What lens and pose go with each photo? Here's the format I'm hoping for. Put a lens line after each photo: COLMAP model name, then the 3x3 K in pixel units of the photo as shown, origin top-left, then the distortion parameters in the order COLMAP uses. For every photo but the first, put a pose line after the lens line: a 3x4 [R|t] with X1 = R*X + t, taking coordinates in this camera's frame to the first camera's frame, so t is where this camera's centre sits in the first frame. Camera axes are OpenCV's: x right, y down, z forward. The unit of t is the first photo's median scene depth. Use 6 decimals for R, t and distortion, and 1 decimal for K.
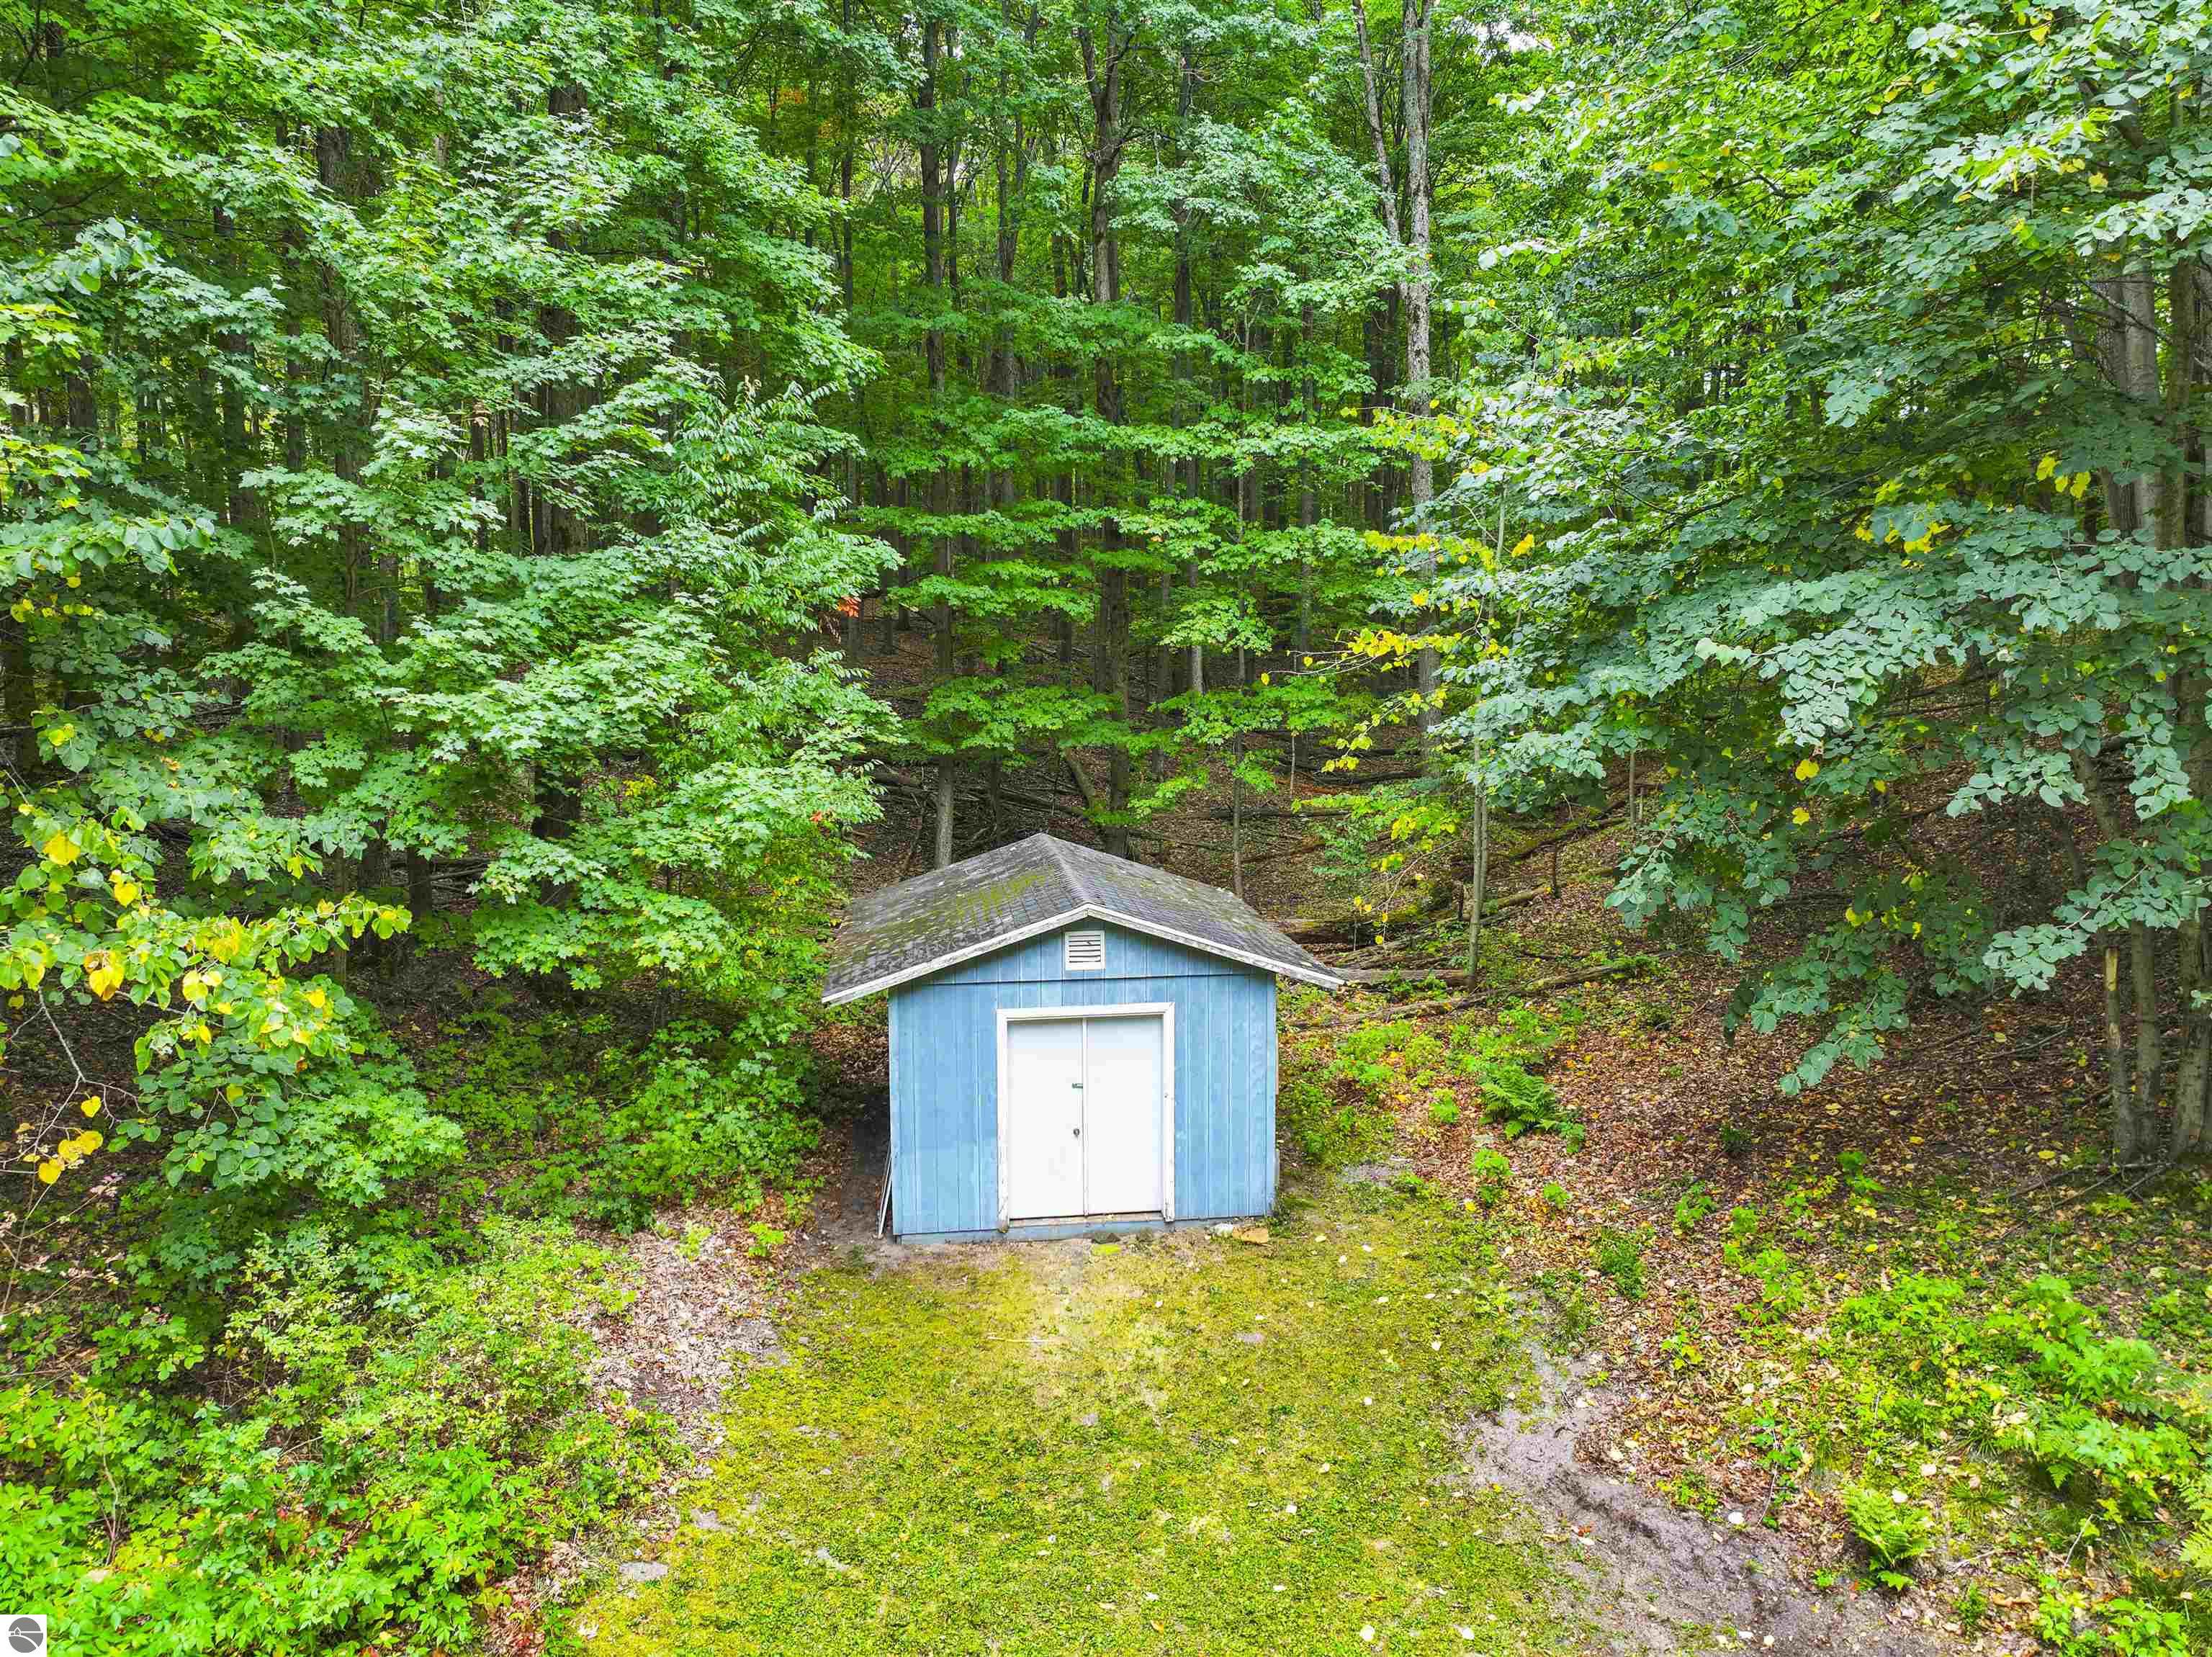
lens RADIAL K [[1566.1, 0, 1101.2], [0, 1566.1, 826.2], [0, 0, 1]] dist [0.004827, 0.017771]
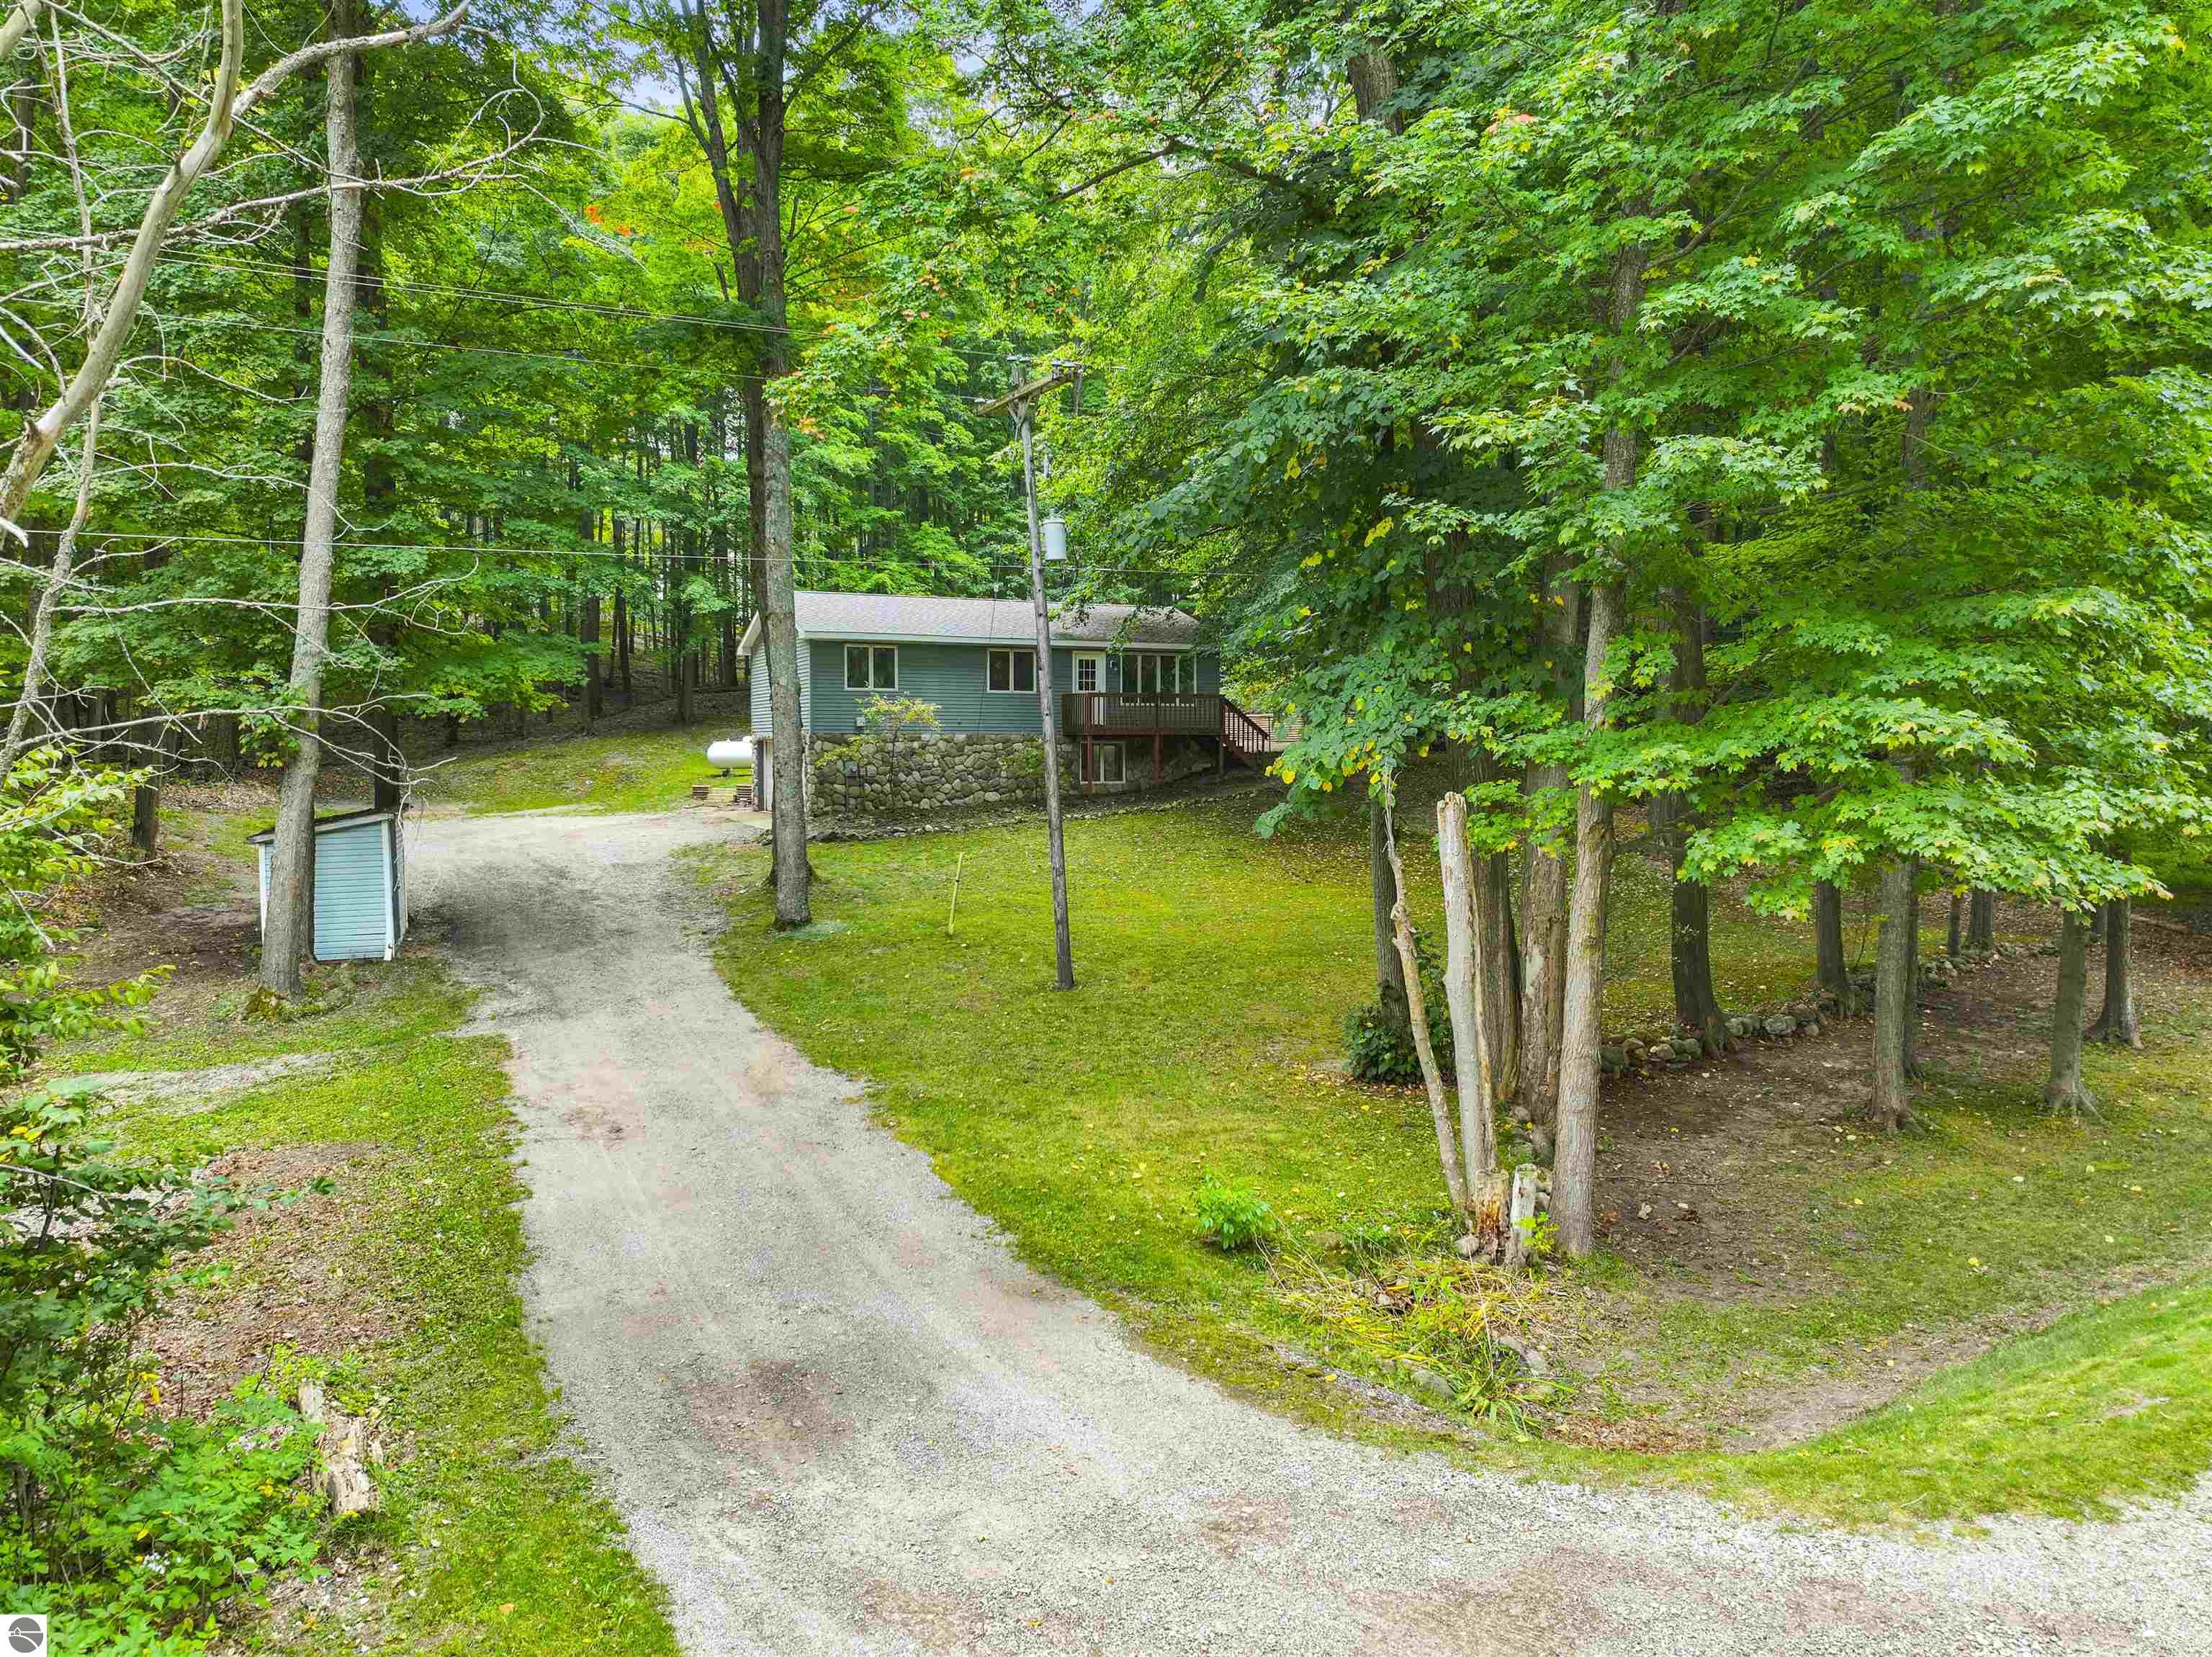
lens RADIAL K [[1566.1, 0, 1108.3], [0, 1566.1, 835.4], [0, 0, 1]] dist [0.004827, 0.017771]
pose [[0.926252, 0.030980, -0.375629, 1.593685], [-0.045220, 0.998552, -0.029150, 0.699018], [0.374182, 0.043986, 0.926311, -3.304478]]
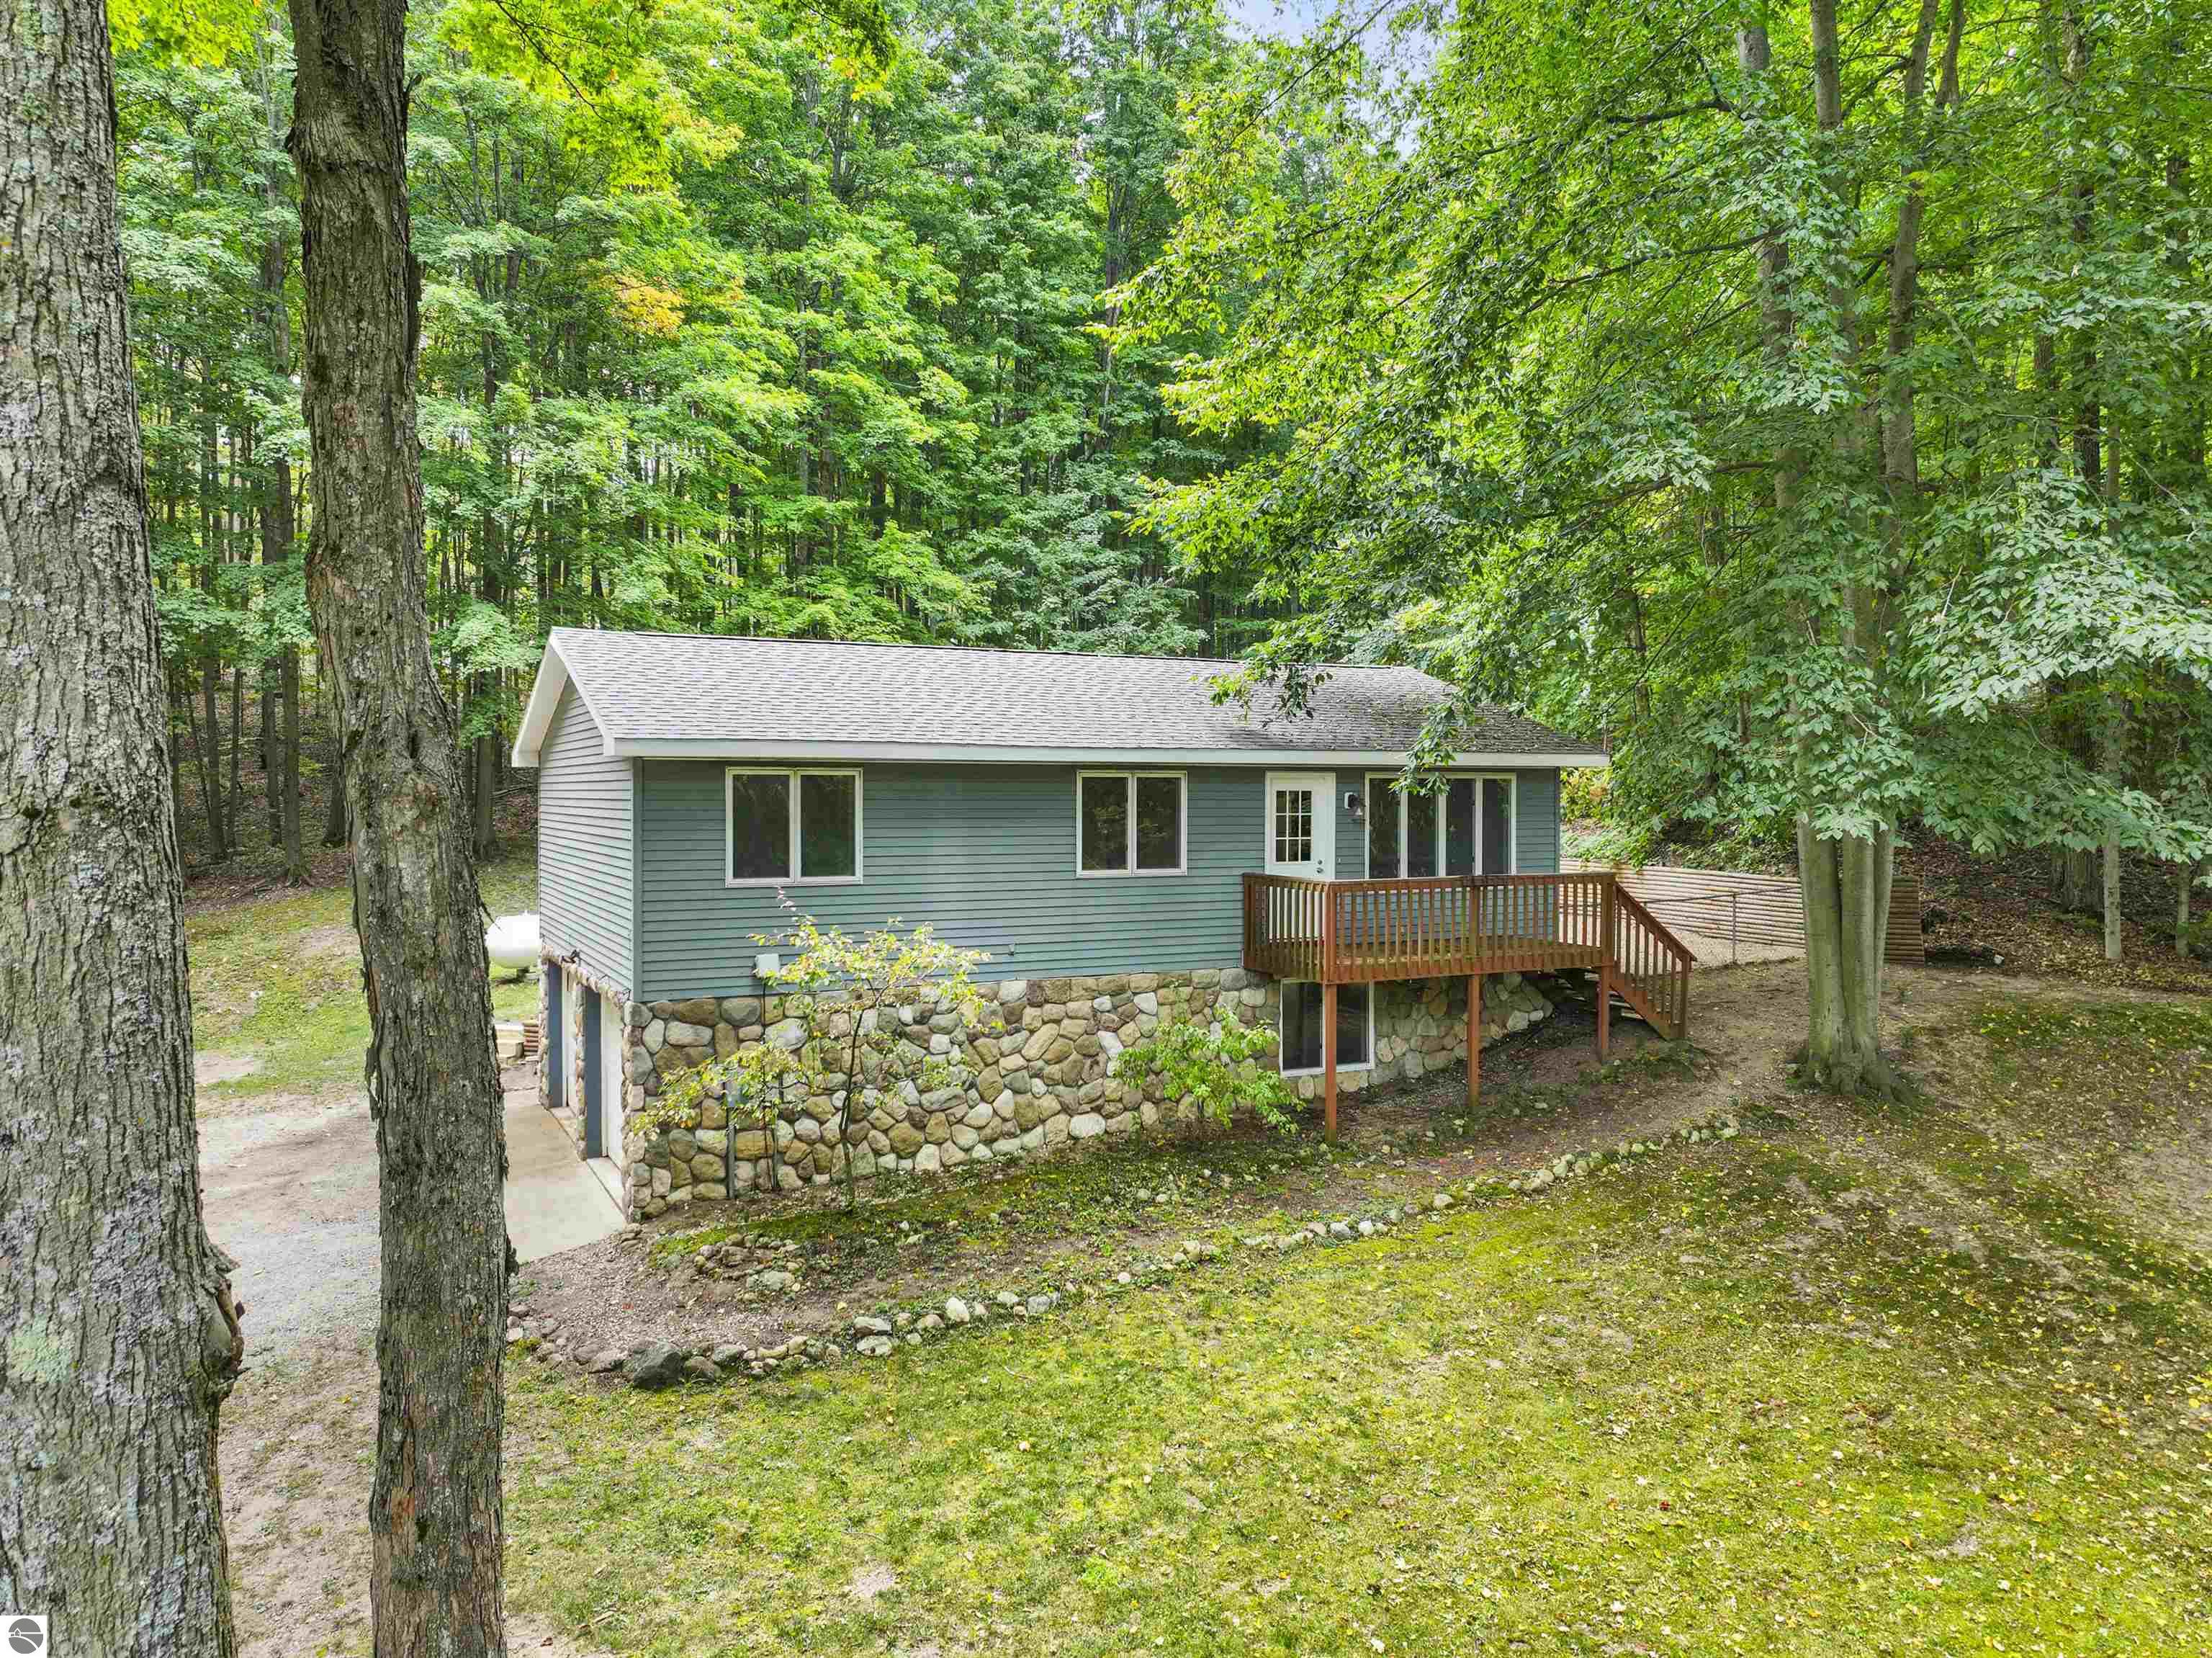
lens RADIAL K [[1566.2, 0, 1103.3], [0, 1566.2, 821.5], [0, 0, 1]] dist [0.004827, 0.017771]
pose [[0.940113, 0.017140, -0.340431, 0.767619], [-0.042551, 0.996824, -0.067318, 0.415275], [0.338195, 0.077773, 0.937857, -1.924911]]
